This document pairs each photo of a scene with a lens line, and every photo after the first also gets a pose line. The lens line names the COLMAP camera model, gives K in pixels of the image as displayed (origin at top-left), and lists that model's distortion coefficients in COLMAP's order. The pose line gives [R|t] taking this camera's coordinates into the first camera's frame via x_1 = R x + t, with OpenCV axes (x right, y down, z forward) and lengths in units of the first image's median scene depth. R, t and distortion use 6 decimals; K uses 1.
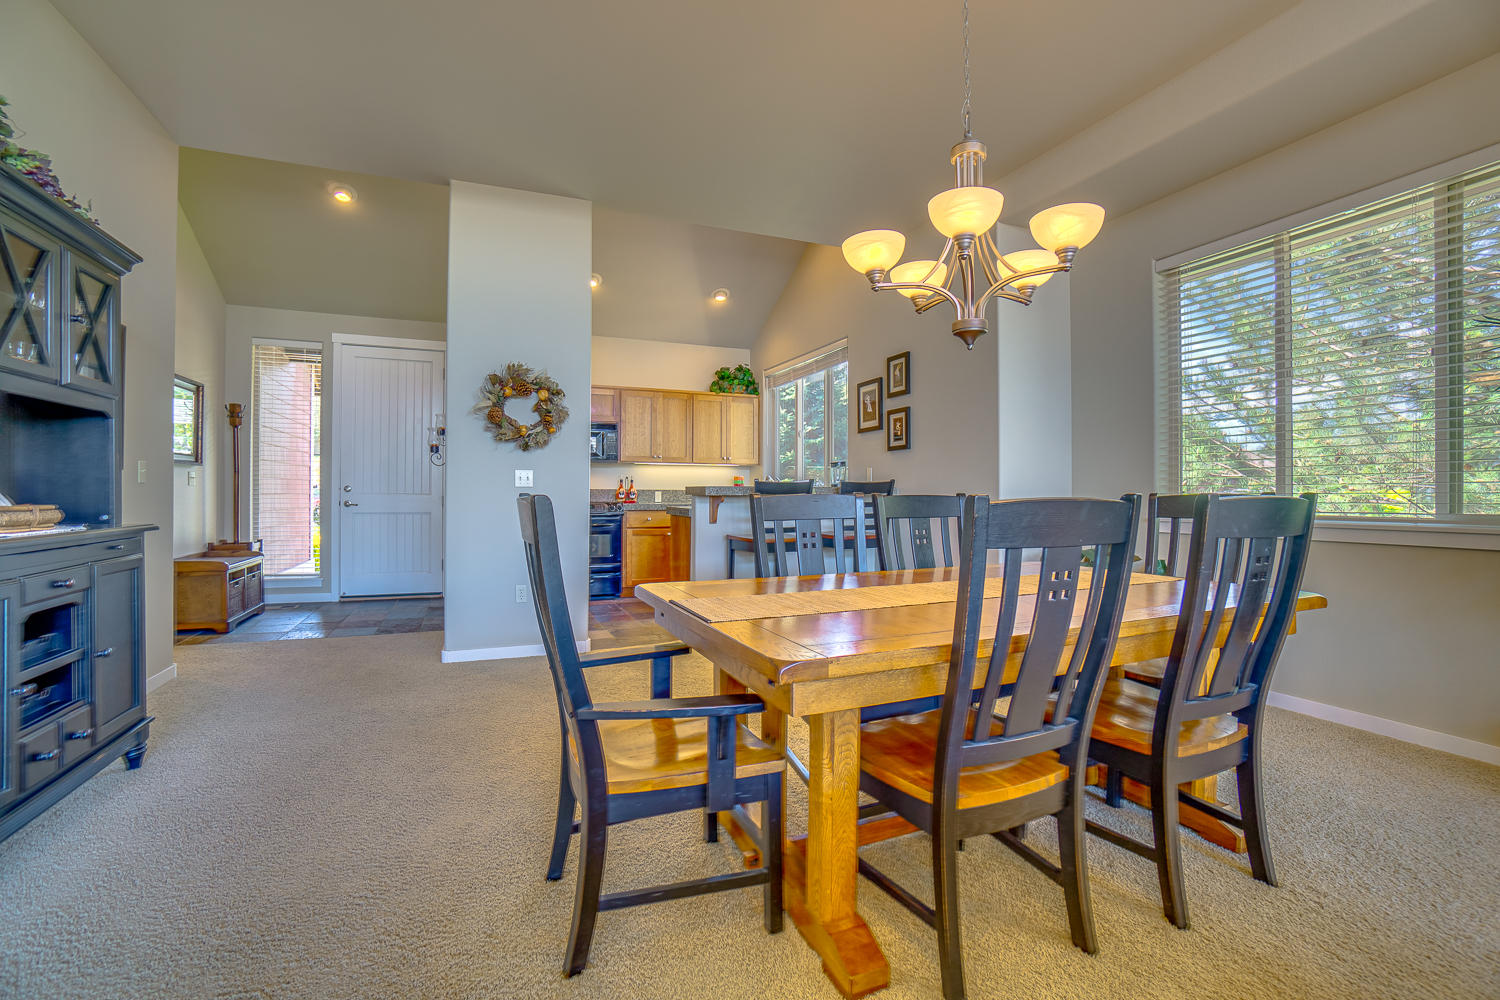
lens RADIAL K [[680.9, 0, 749.8], [0, 680.9, 493.1], [0, 0, 1]] dist [-0.024000, 0.000269]
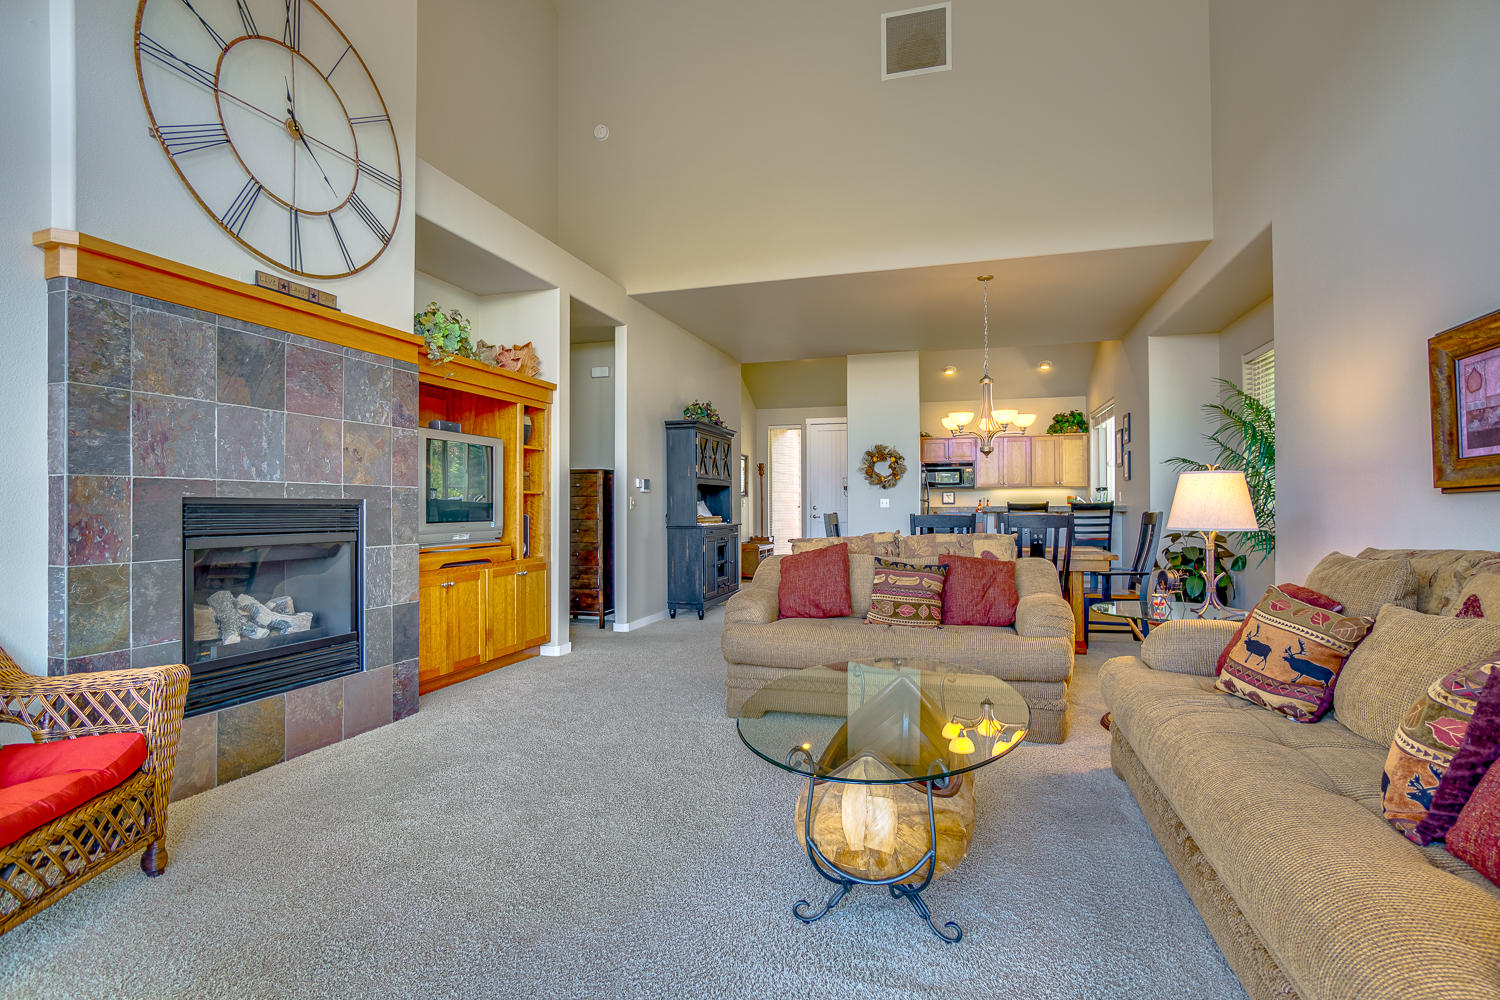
lens RADIAL K [[648.8, 0, 750.0], [0, 648.8, 500.0], [0, 0, 1]] dist [-0.000875, 0.000444]
pose [[0.784593, -0.014421, -0.619844, 0.376547], [0.008009, 0.999882, -0.013125, -0.007632], [0.619960, 0.005333, 0.784616, -0.502296]]
